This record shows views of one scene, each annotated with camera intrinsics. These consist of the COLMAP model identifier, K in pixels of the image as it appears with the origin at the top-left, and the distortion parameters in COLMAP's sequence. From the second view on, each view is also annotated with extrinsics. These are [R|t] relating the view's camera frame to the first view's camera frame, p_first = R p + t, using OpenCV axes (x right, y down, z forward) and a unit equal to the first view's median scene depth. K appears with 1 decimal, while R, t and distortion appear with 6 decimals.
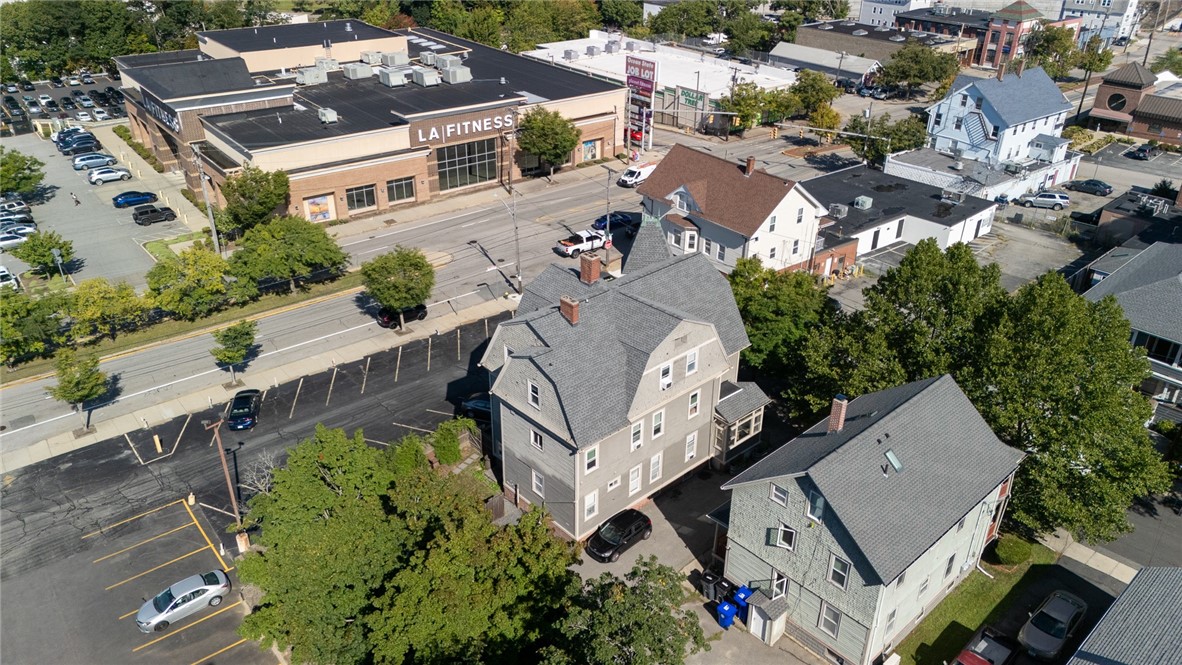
lens RADIAL K [[843.6, 0, 587.8], [0, 843.6, 331.2], [0, 0, 1]] dist [0.049171, -0.067525]
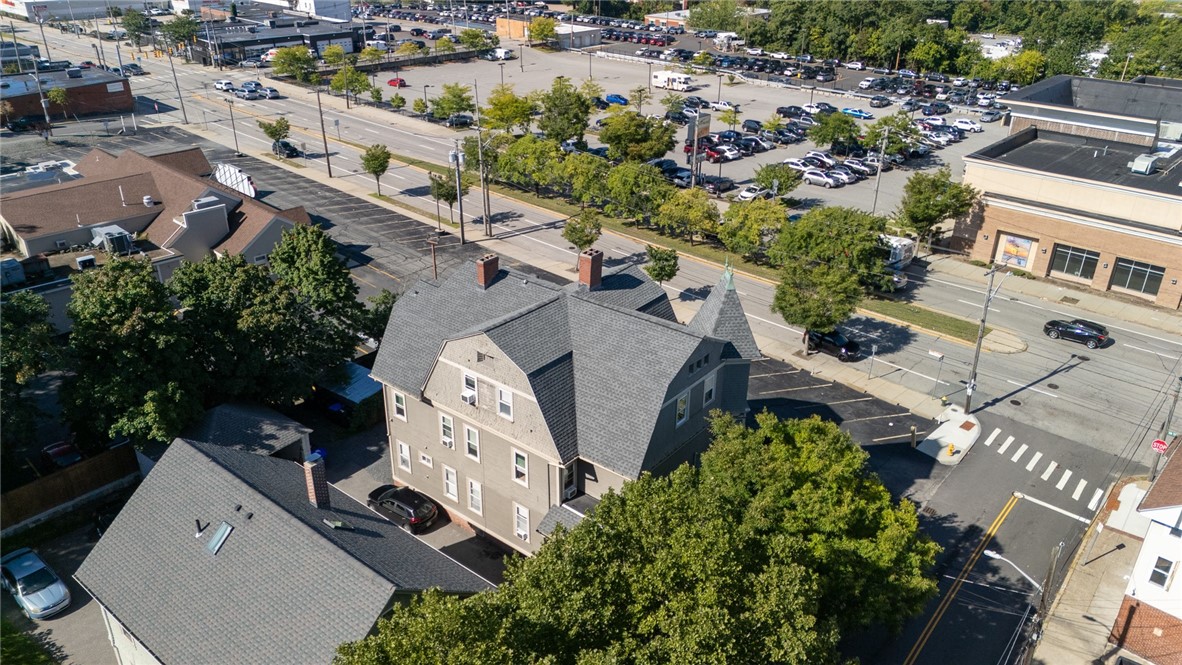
lens RADIAL K [[843.6, 0, 587.8], [0, 843.6, 331.2], [0, 0, 1]] dist [0.049171, -0.067525]
pose [[0.147684, 0.428841, -0.891226, 0.414981], [-0.468692, 0.823847, 0.318753, -0.156072], [0.870929, 0.370636, 0.322664, 0.415944]]
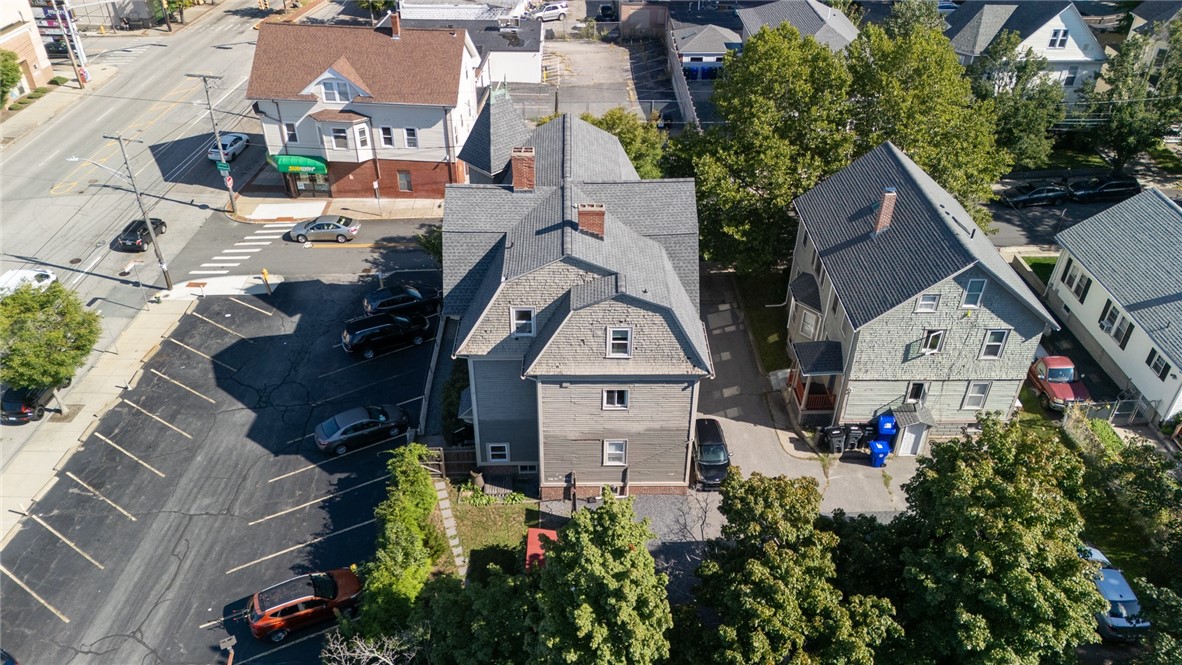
lens RADIAL K [[843.6, 0, 587.8], [0, 843.6, 331.2], [0, 0, 1]] dist [0.049171, -0.067525]
pose [[0.657273, -0.434804, 0.615579, -0.261929], [0.347556, 0.899627, 0.264340, -0.067776], [-0.668728, 0.040205, 0.742419, 0.234383]]
